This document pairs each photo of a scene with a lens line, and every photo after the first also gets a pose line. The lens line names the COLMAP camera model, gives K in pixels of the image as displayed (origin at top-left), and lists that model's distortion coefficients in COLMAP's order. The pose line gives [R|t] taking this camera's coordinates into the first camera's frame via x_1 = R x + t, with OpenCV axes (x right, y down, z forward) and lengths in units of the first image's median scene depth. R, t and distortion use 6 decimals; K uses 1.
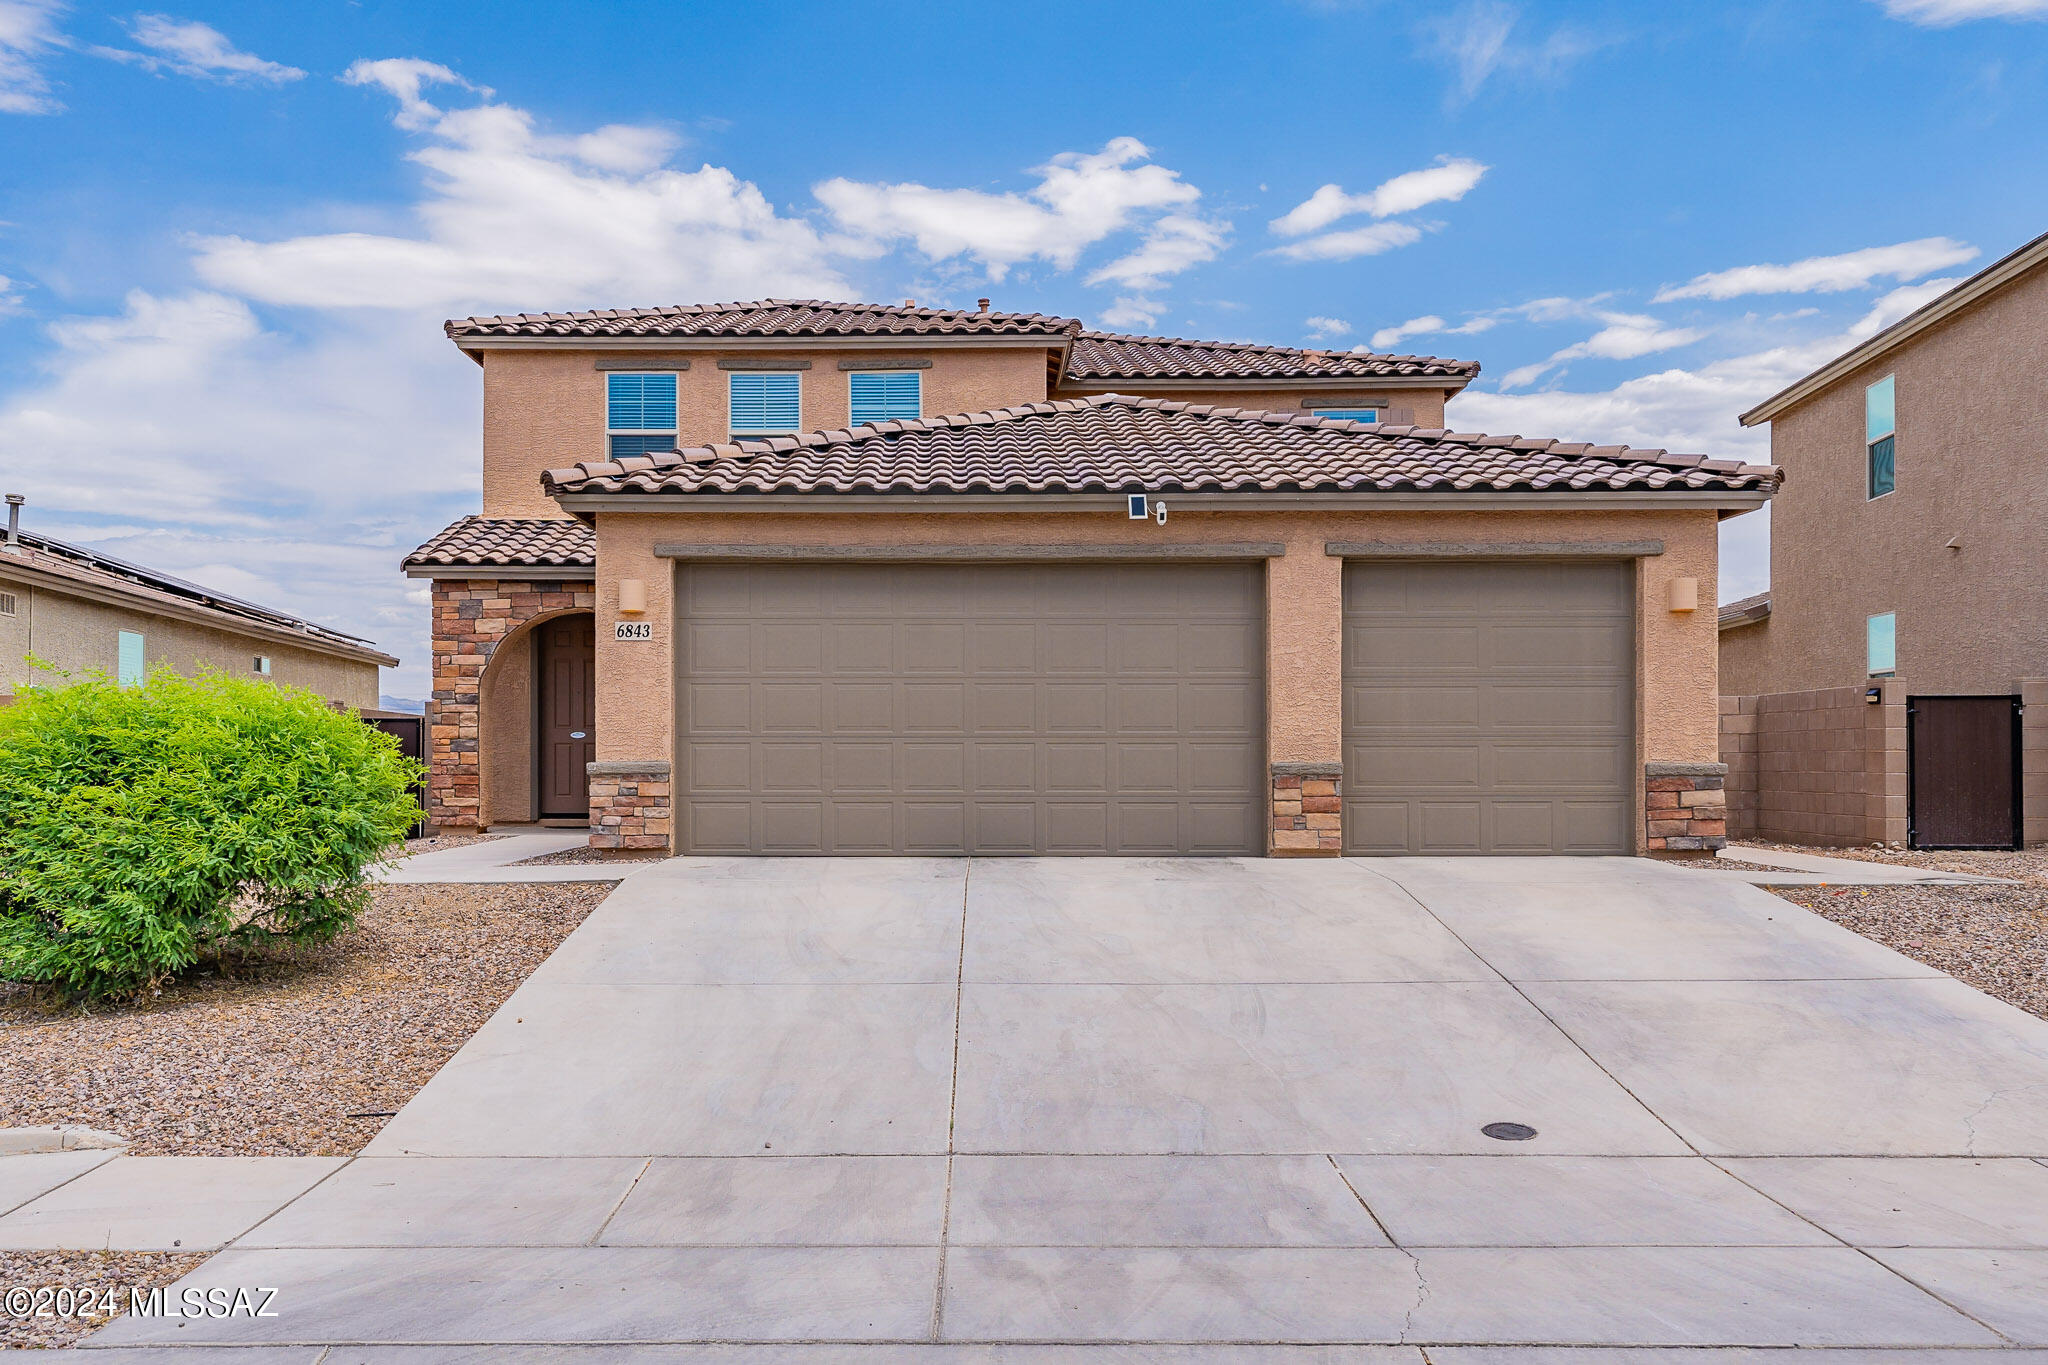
lens RADIAL K [[1729.4, 0, 978.3], [0, 1729.4, 780.8], [0, 0, 1]] dist [-0.008648, -0.000763]
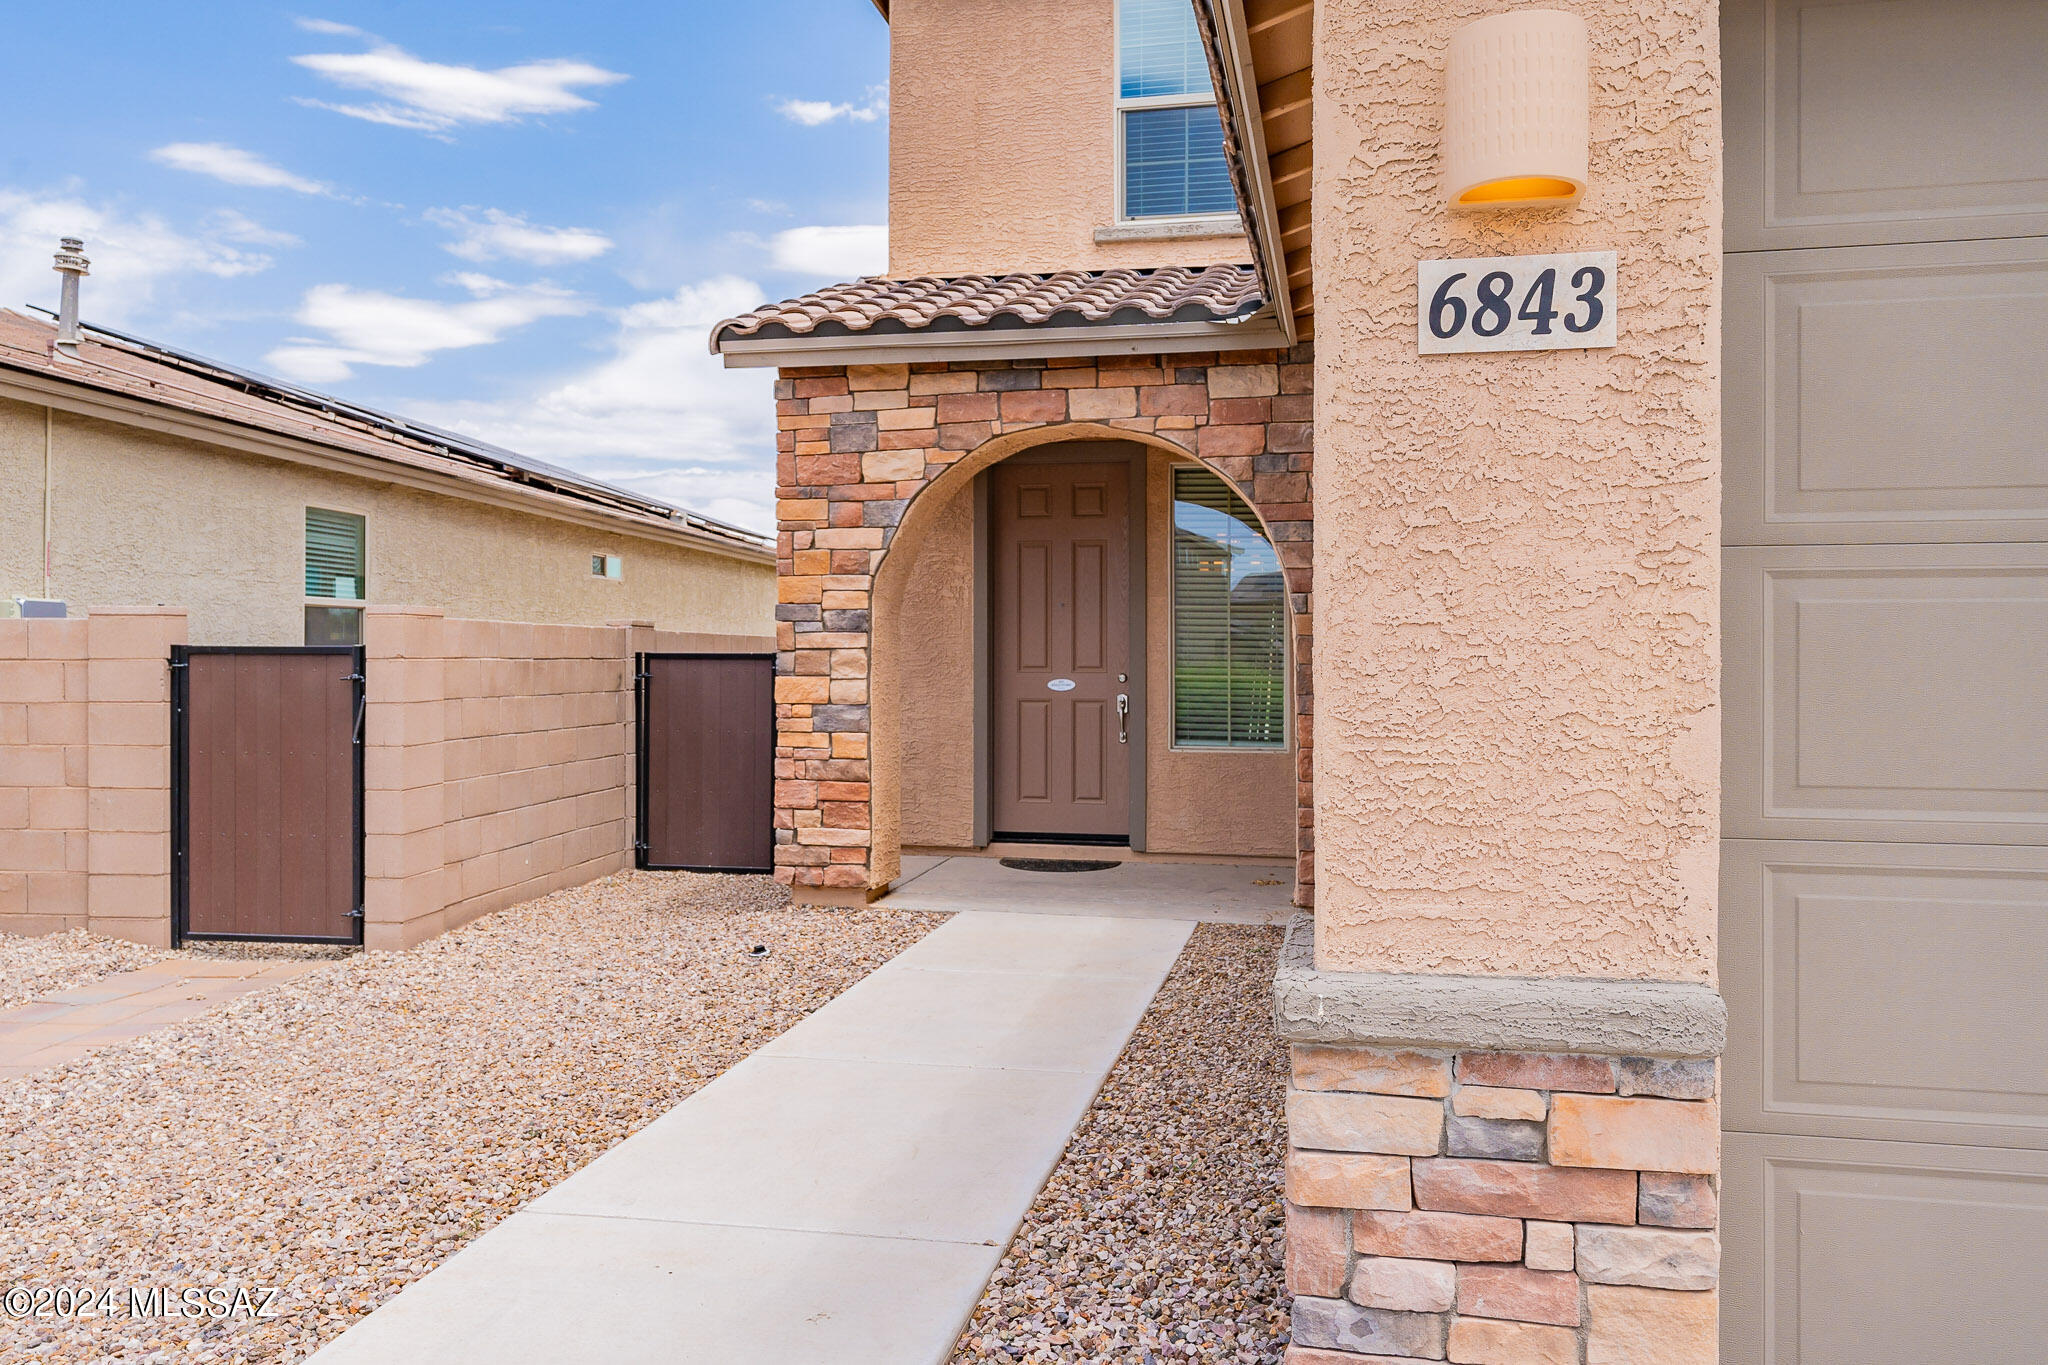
lens RADIAL K [[1435.3, 0, 1027.7], [0, 1435.3, 682.3], [0, 0, 1]] dist [-0.010309, -0.000526]
pose [[0.978046, 0.004020, -0.208350, -0.164483], [-0.002185, 0.999957, 0.009037, -0.034108], [0.208377, -0.008384, 0.978013, 0.623437]]
